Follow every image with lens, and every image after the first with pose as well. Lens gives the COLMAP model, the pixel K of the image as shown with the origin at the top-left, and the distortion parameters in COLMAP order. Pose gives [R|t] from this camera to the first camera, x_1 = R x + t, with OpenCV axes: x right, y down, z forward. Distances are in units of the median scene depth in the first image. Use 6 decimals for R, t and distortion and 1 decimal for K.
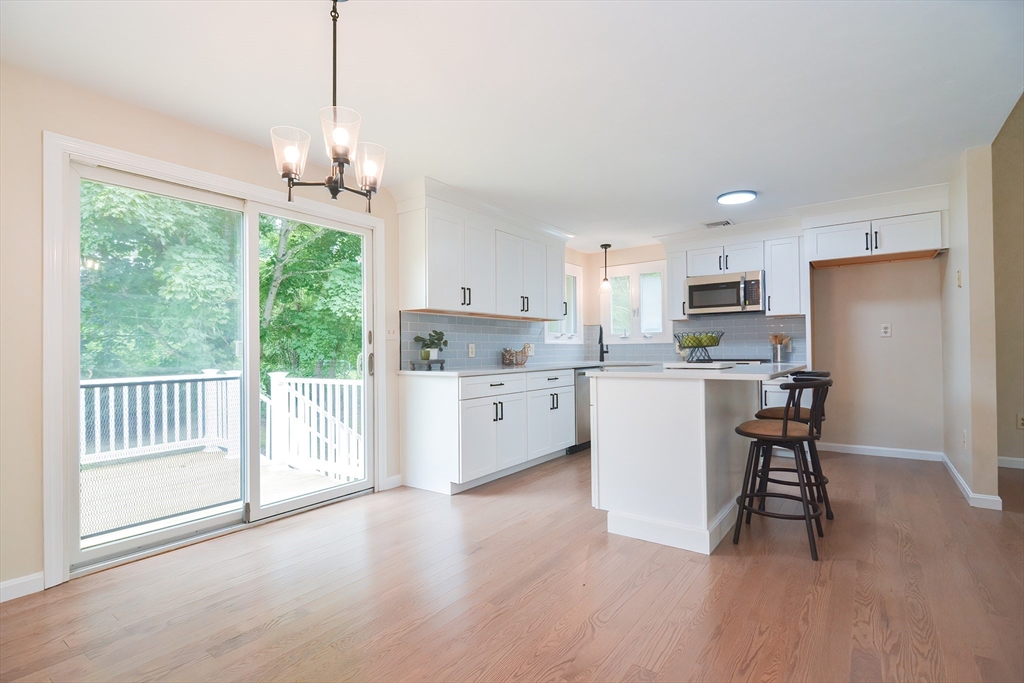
lens RADIAL K [[485.9, 0, 512.2], [0, 485.9, 347.0], [0, 0, 1]] dist [0.004978, -0.008820]
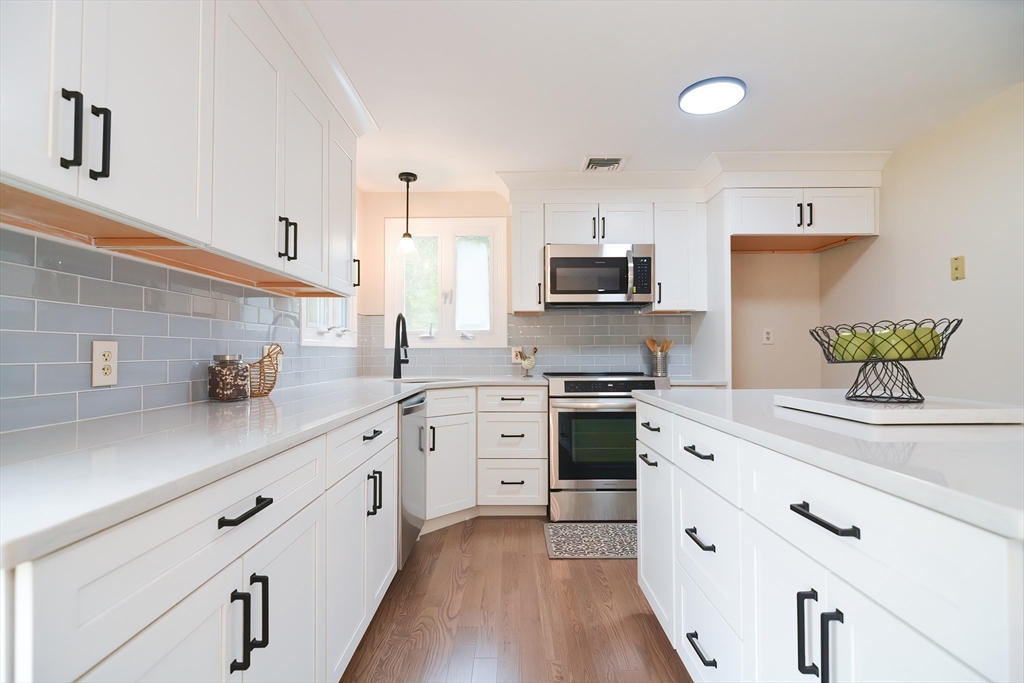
lens RADIAL K [[485.9, 0, 512.2], [0, 485.9, 347.0], [0, 0, 1]] dist [0.004978, -0.008820]
pose [[0.807258, 0.015672, 0.589991, -0.057622], [-0.010715, 0.999872, -0.011899, -0.001895], [-0.590102, 0.003284, 0.807322, 0.609844]]
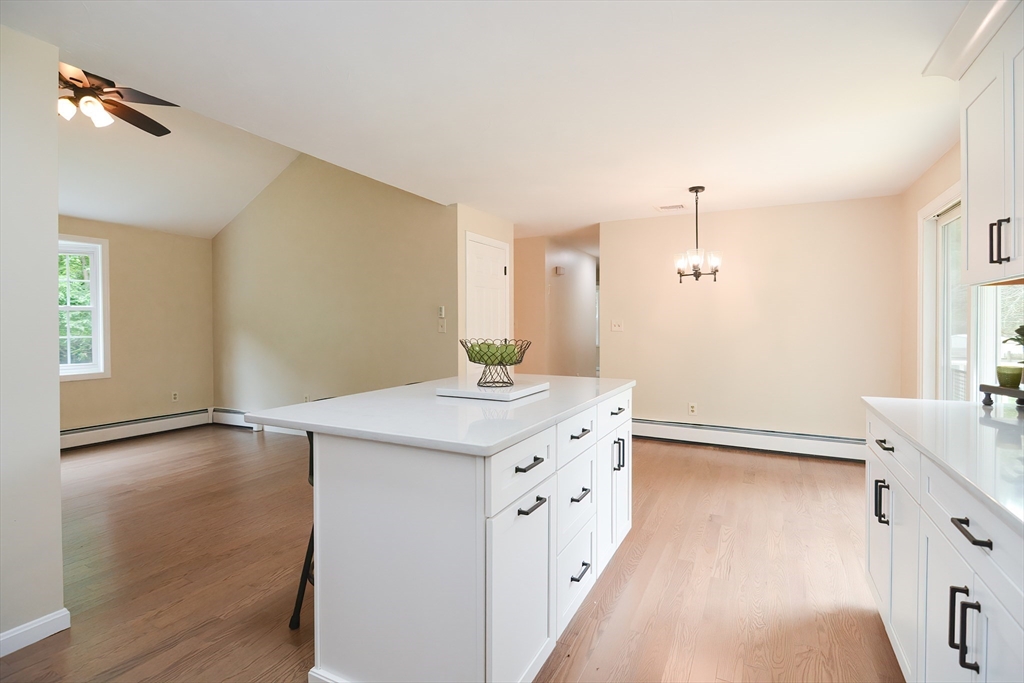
lens RADIAL K [[493.1, 0, 513.8], [0, 493.1, 332.1], [0, 0, 1]] dist [0.003264, 0.000240]
pose [[-0.987223, 0.016626, -0.158472, 0.330825], [0.015199, 0.999832, 0.010209, -0.033605], [0.158615, 0.007670, -0.987311, 1.186033]]
